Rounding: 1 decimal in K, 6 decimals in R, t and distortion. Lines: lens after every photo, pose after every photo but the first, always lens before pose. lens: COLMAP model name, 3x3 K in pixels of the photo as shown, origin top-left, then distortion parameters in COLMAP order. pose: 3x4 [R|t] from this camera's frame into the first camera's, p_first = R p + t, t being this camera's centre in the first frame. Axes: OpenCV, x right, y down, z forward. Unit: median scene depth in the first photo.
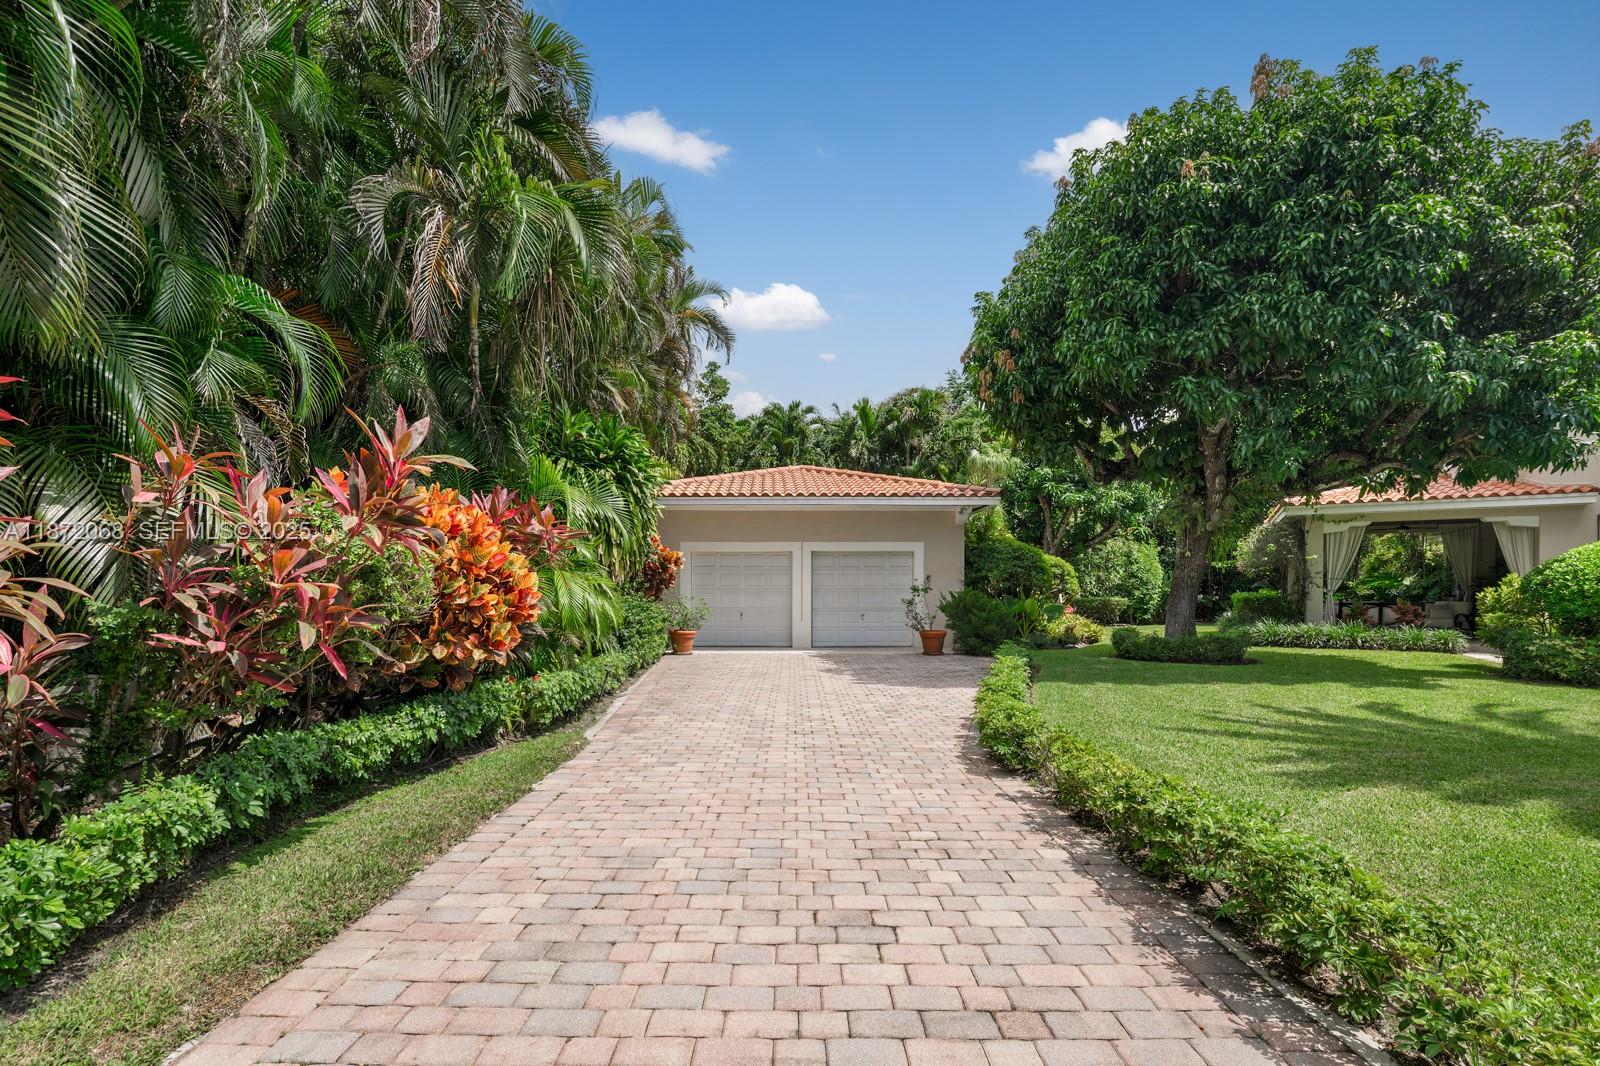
lens RADIAL K [[801.6, 0, 800.7], [0, 801.6, 602.2], [0, 0, 1]] dist [0.002086, -0.002760]
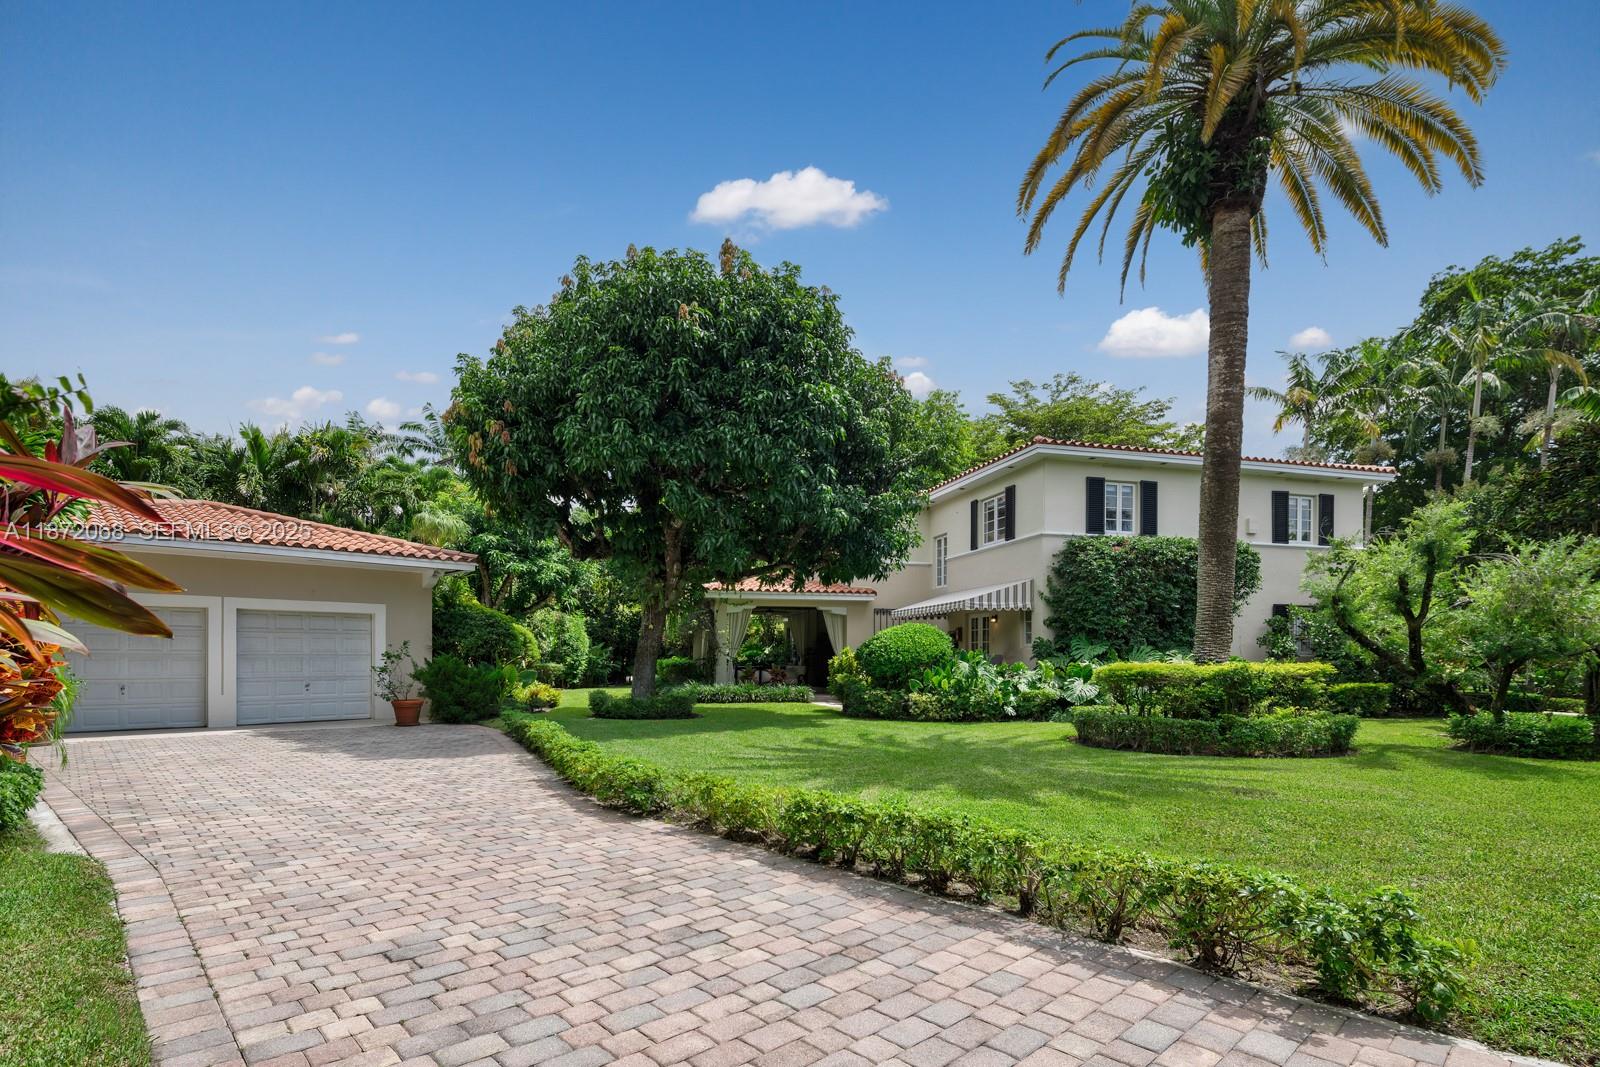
lens RADIAL K [[818.1, 0, 794.6], [0, 818.1, 671.7], [0, 0, 1]] dist [0.001394, -0.000360]
pose [[0.705597, -0.010651, 0.708534, -0.245644], [0.006950, 0.999943, 0.008110, -0.002643], [-0.708580, -0.000798, 0.705630, 0.004103]]
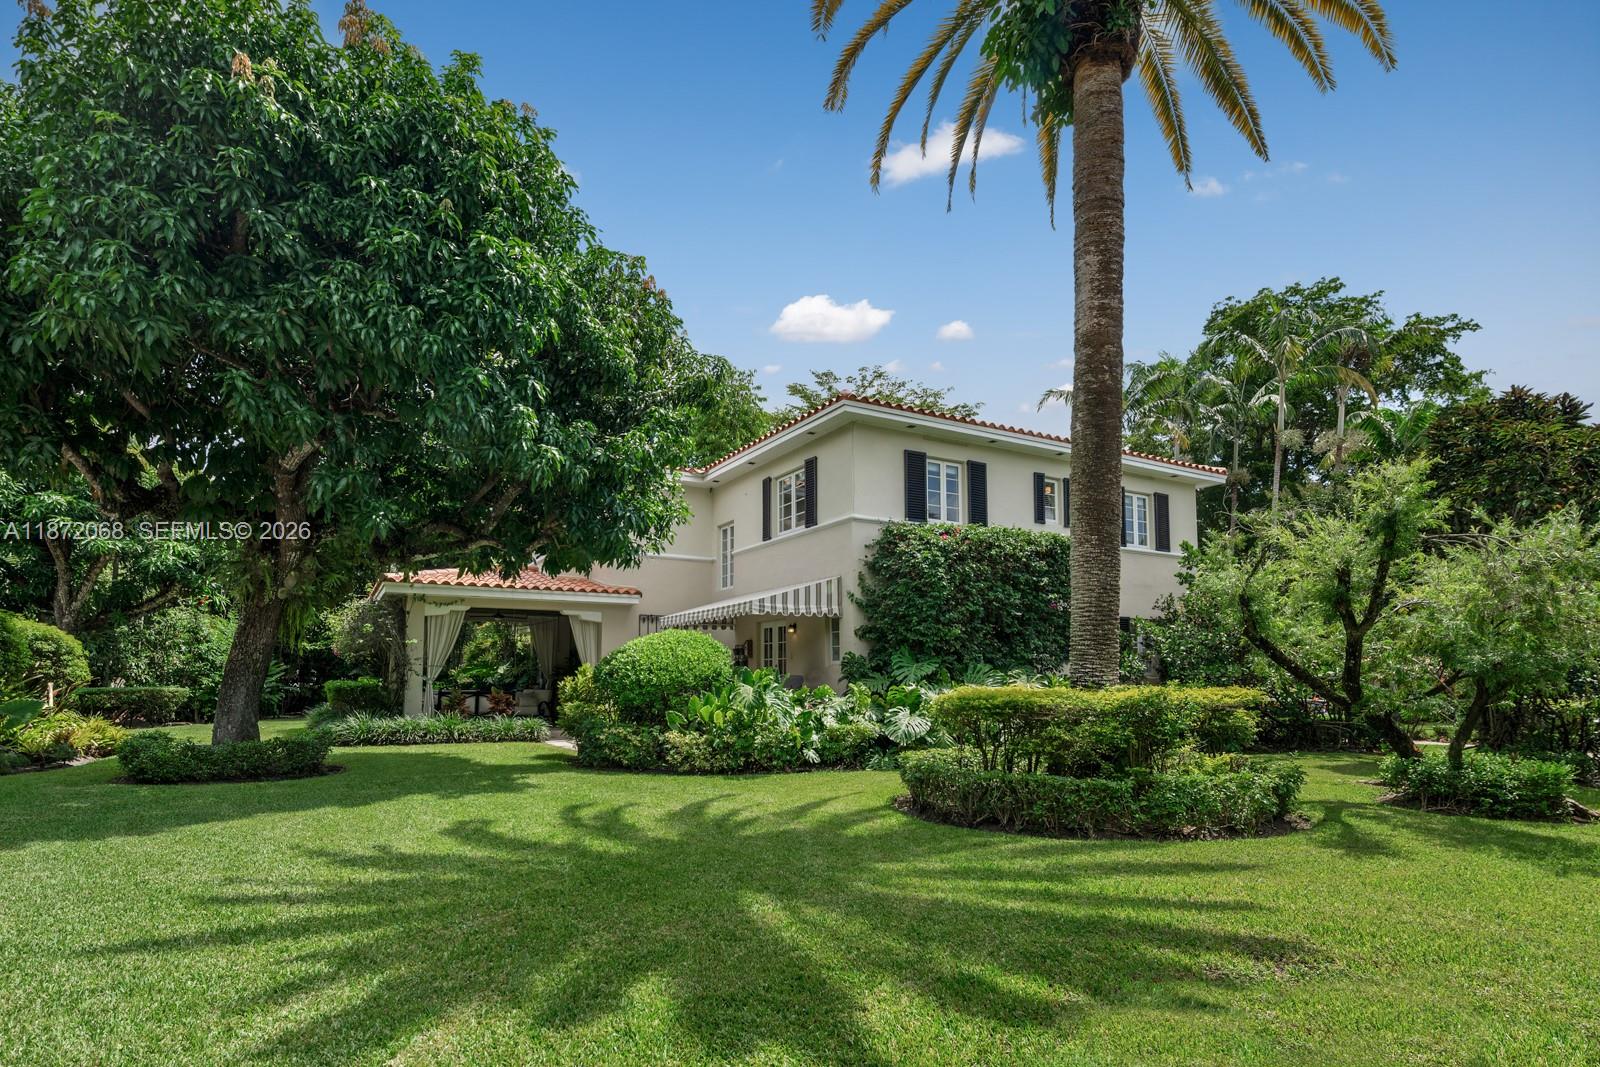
lens RADIAL K [[768.6, 0, 748.8], [0, 768.6, 626.4], [0, 0, 1]] dist [0.000174, -0.000613]
pose [[0.577179, 0.058669, 0.814507, 0.194888], [0.006971, 0.997026, -0.076756, -0.005401], [-0.816588, 0.049980, 0.575053, 0.250634]]
